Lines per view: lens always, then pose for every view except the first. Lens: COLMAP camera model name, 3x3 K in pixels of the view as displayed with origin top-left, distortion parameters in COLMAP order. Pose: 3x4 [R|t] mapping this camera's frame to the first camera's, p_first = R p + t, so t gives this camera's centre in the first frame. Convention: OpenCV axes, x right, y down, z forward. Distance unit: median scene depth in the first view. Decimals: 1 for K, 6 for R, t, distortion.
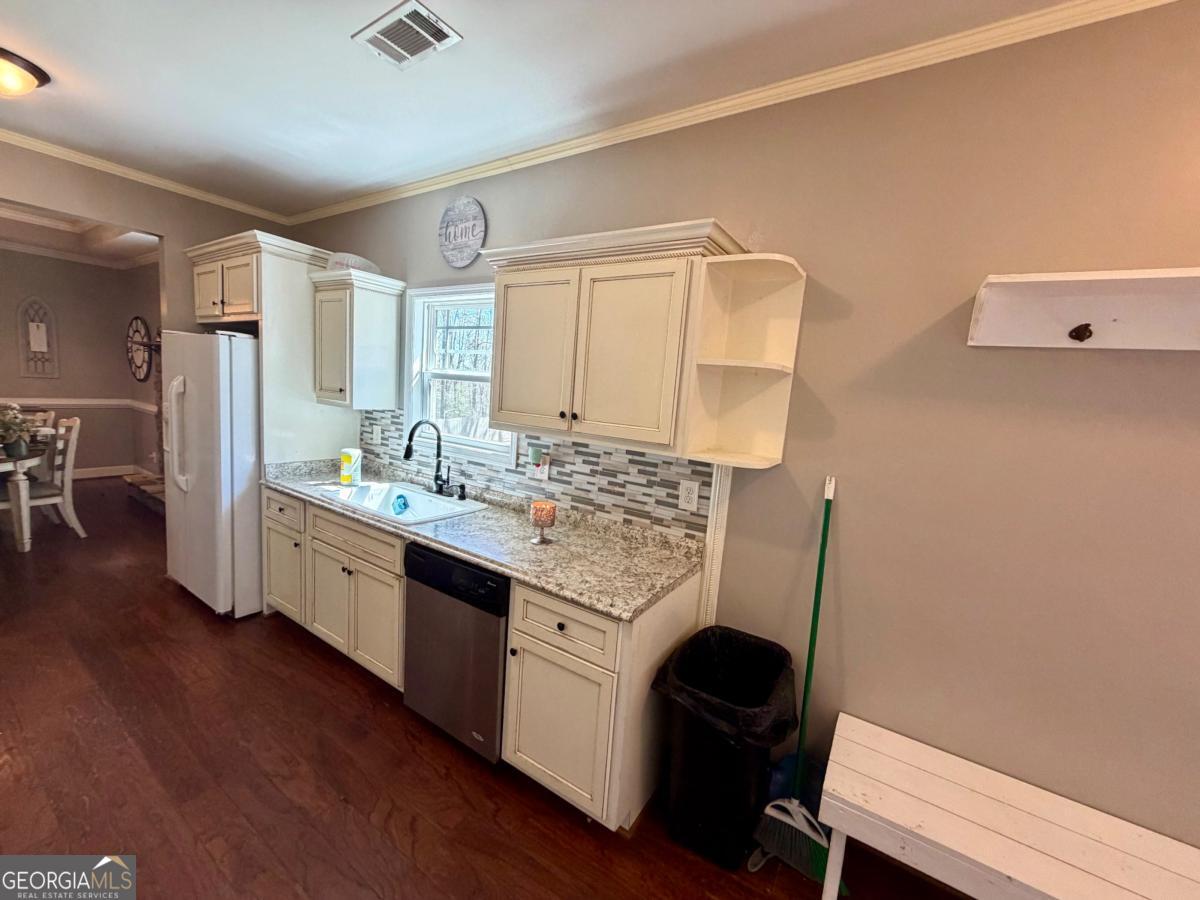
lens RADIAL K [[486.4, 0, 594.2], [0, 486.4, 445.3], [0, 0, 1]] dist [0.001749, 0.000331]
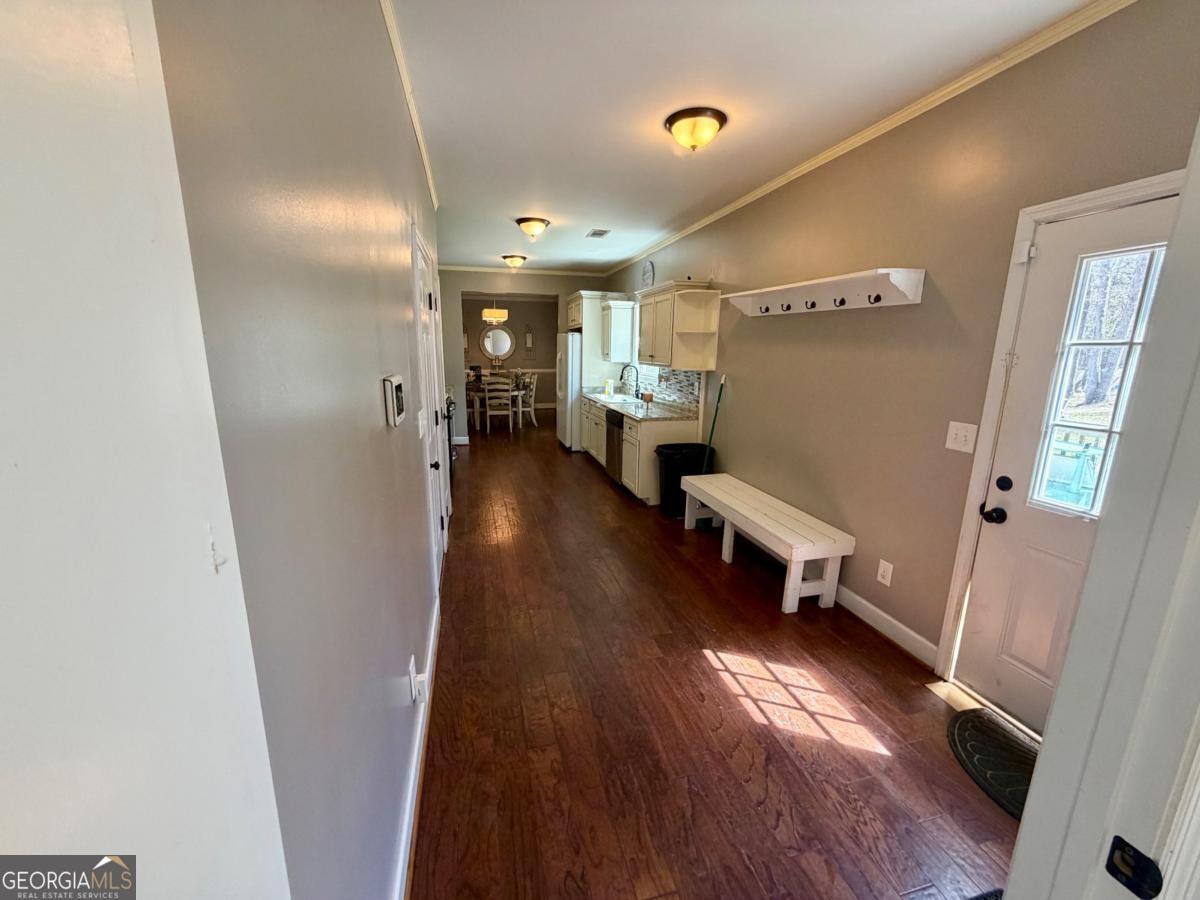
lens RADIAL K [[477.4, 0, 597.2], [0, 477.4, 450.7], [0, 0, 1]] dist [0.000651, -0.000049]
pose [[0.746495, 0.084757, -0.659971, 0.998103], [-0.048457, 0.996145, 0.073120, 0.185212], [0.663624, -0.022604, 0.747724, -0.750388]]
